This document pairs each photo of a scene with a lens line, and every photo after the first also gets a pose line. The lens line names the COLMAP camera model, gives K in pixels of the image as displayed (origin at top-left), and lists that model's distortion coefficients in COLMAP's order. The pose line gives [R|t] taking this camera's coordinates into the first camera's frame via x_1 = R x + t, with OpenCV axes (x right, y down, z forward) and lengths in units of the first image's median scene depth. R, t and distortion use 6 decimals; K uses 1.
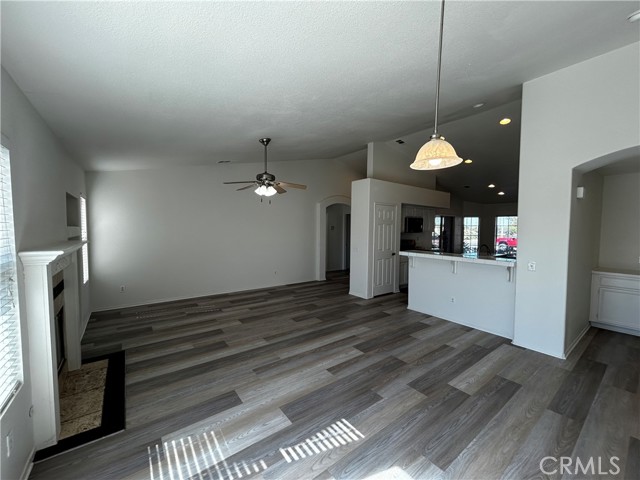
lens RADIAL K [[258.2, 0, 321.8], [0, 258.2, 239.4], [0, 0, 1]] dist [-0.003228, 0.000774]
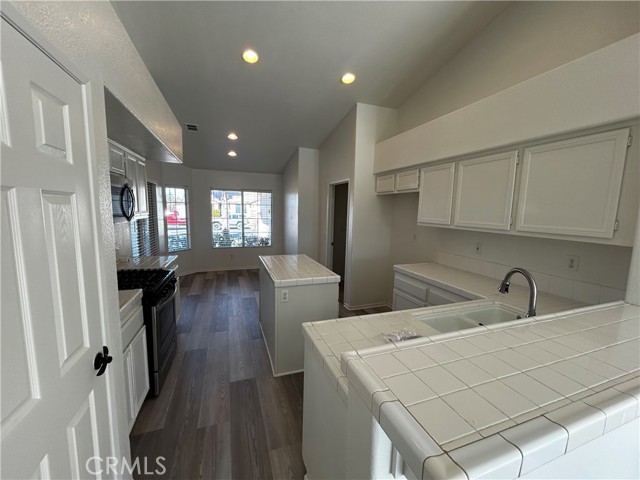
lens RADIAL K [[258.2, 0, 320.7], [0, 258.2, 239.9], [0, 0, 1]] dist [-0.003228, 0.000774]
pose [[0.287150, -0.116327, 0.950796, 0.286843], [0.024714, 0.993168, 0.114047, -0.074360], [-0.957567, -0.009251, 0.288063, 1.418014]]
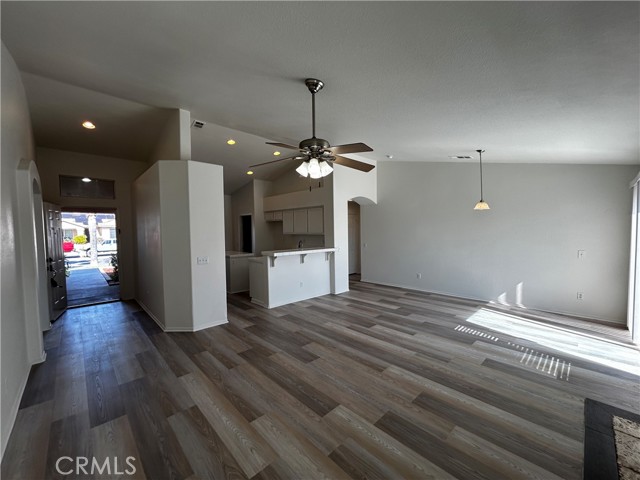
lens RADIAL K [[258.2, 0, 320.5], [0, 258.2, 236.7], [0, 0, 1]] dist [-0.003228, 0.000774]
pose [[-0.113304, -0.033970, 0.992979, -0.987772], [0.054514, 0.997697, 0.040352, -0.064725], [-0.992064, 0.058703, -0.111191, 1.278431]]
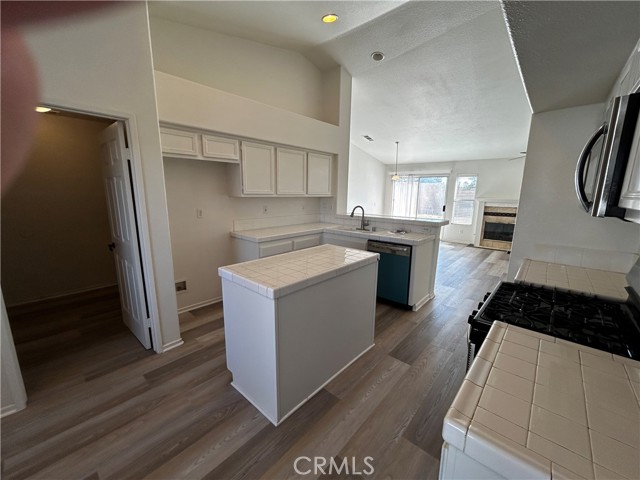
lens RADIAL K [[258.2, 0, 311.1], [0, 258.2, 242.9], [0, 0, 1]] dist [-0.003228, 0.000774]
pose [[-0.985536, 0.011995, -0.169043, 1.195053], [-0.028720, 0.971242, 0.236358, -0.081834], [0.167017, 0.237794, -0.956849, 2.367462]]
